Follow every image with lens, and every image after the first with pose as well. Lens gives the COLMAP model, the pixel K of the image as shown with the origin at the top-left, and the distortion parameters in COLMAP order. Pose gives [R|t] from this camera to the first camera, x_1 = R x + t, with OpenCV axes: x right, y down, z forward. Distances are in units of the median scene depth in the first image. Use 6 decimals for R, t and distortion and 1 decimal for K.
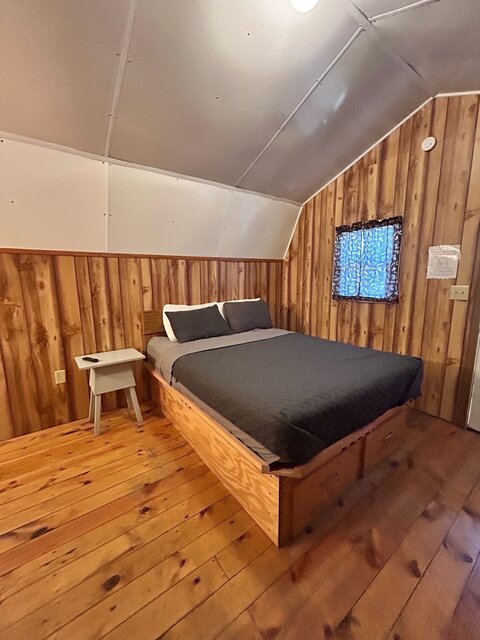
lens RADIAL K [[259.3, 0, 242.6], [0, 259.3, 319.7], [0, 0, 1]] dist [-0.001500, 0.000121]
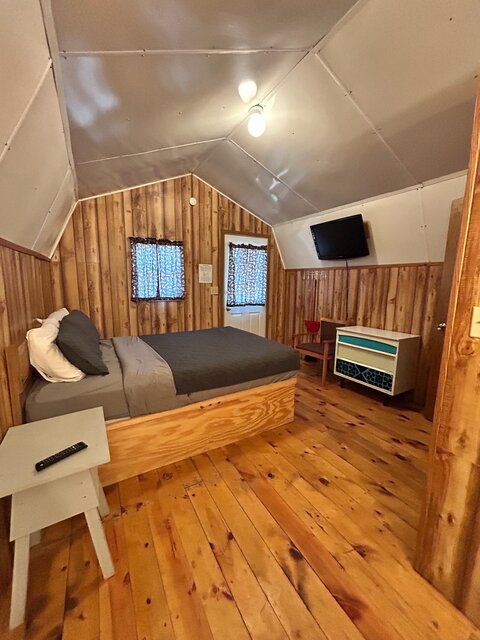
lens RADIAL K [[259.3, 0, 242.6], [0, 259.3, 319.7], [0, 0, 1]] dist [-0.001500, 0.000121]
pose [[0.111100, -0.144176, 0.983295, -0.778392], [0.152494, 0.980176, 0.126489, -0.080863], [-0.982040, 0.135894, 0.130884, 0.458004]]
